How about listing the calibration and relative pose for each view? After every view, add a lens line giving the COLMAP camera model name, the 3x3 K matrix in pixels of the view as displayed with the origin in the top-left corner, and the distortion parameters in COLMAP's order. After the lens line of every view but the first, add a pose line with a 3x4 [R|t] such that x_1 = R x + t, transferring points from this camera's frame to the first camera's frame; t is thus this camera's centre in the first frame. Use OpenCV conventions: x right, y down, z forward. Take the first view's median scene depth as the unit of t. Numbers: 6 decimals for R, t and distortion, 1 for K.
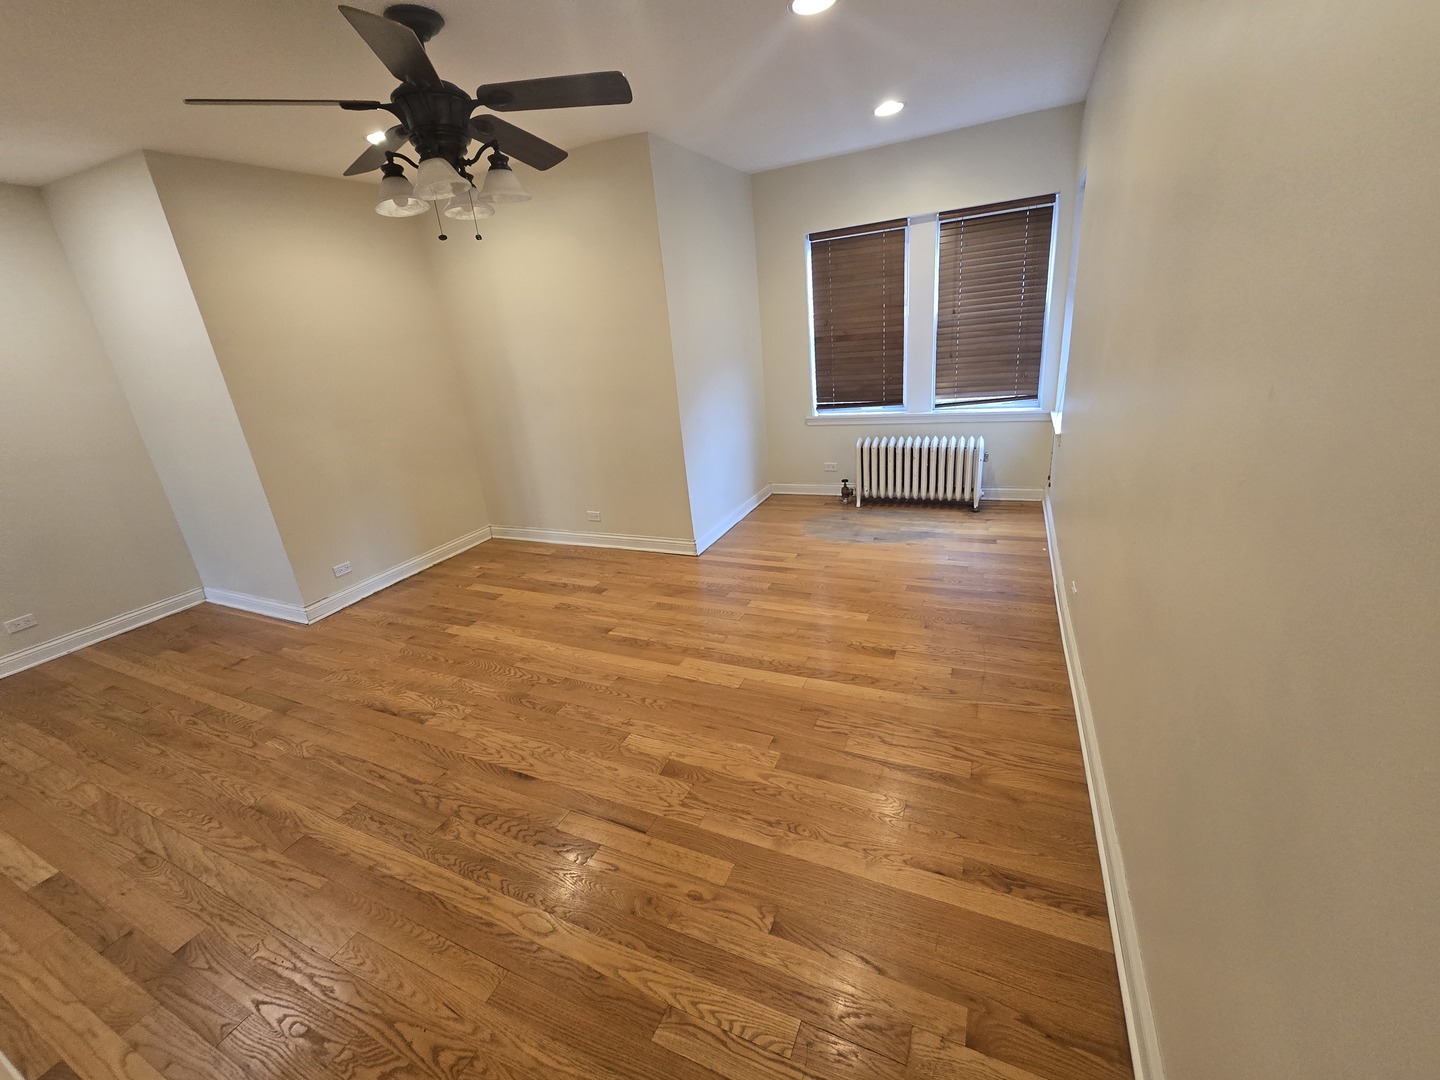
lens RADIAL K [[585.8, 0, 723.4], [0, 585.8, 543.5], [0, 0, 1]] dist [-0.002887, 0.000316]
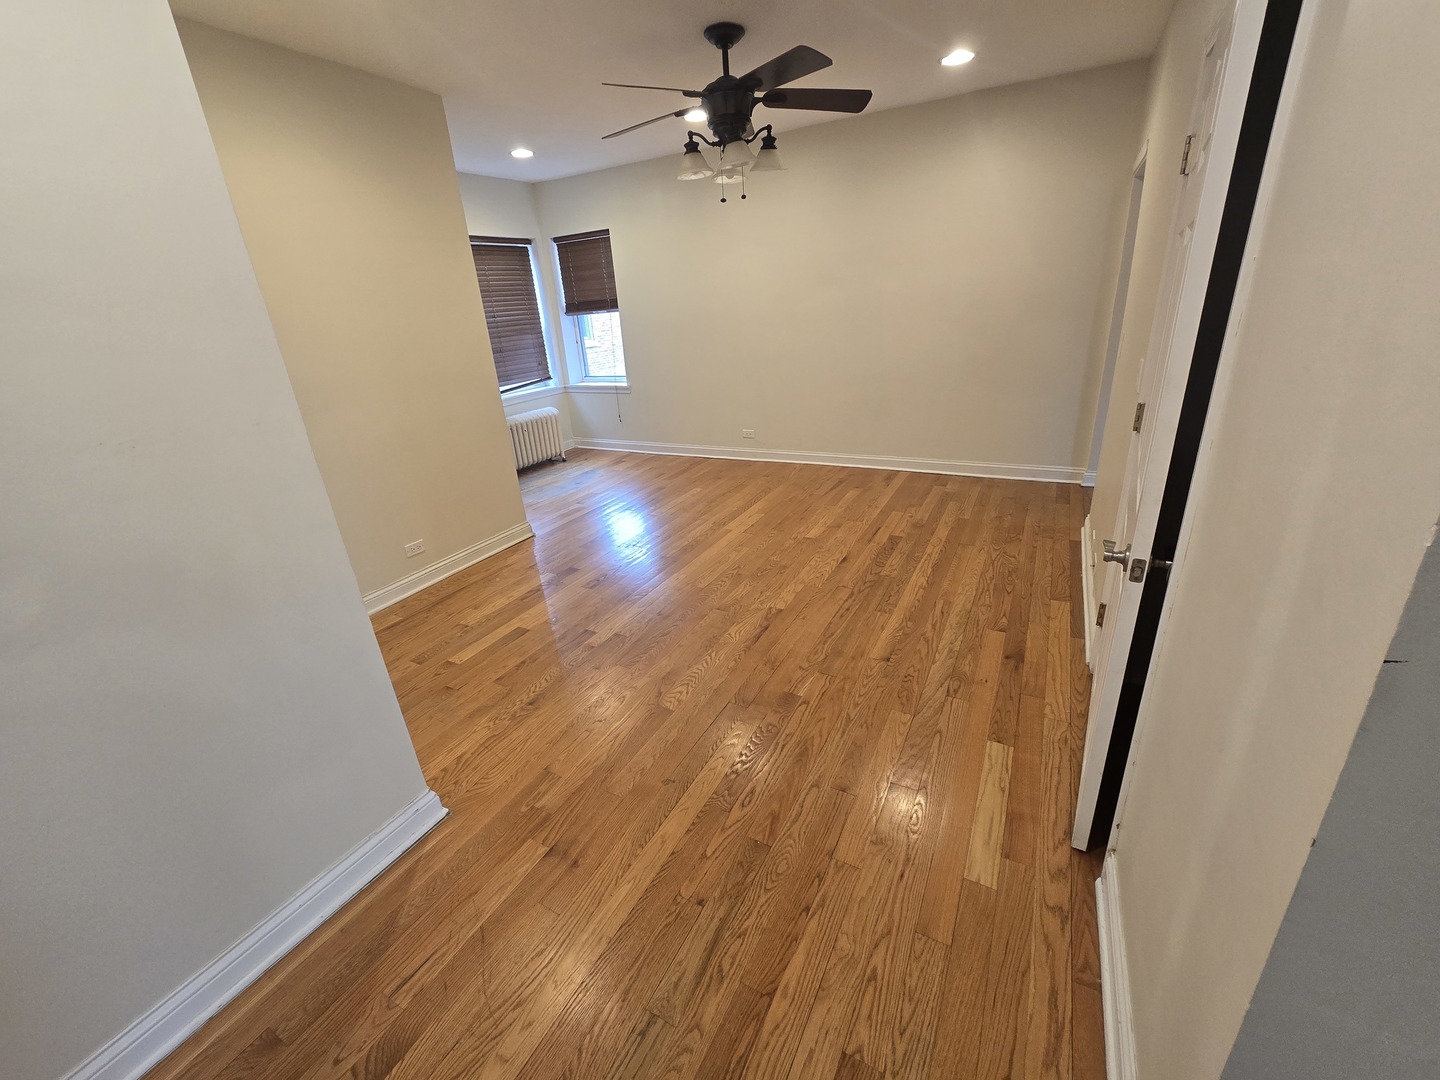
lens RADIAL K [[585.8, 0, 727.8], [0, 585.8, 532.4], [0, 0, 1]] dist [-0.002887, 0.000316]
pose [[0.060680, -0.286602, 0.956126, -1.418079], [0.405803, 0.882239, 0.238700, -0.125862], [-0.911944, 0.373515, 0.169838, 0.770239]]
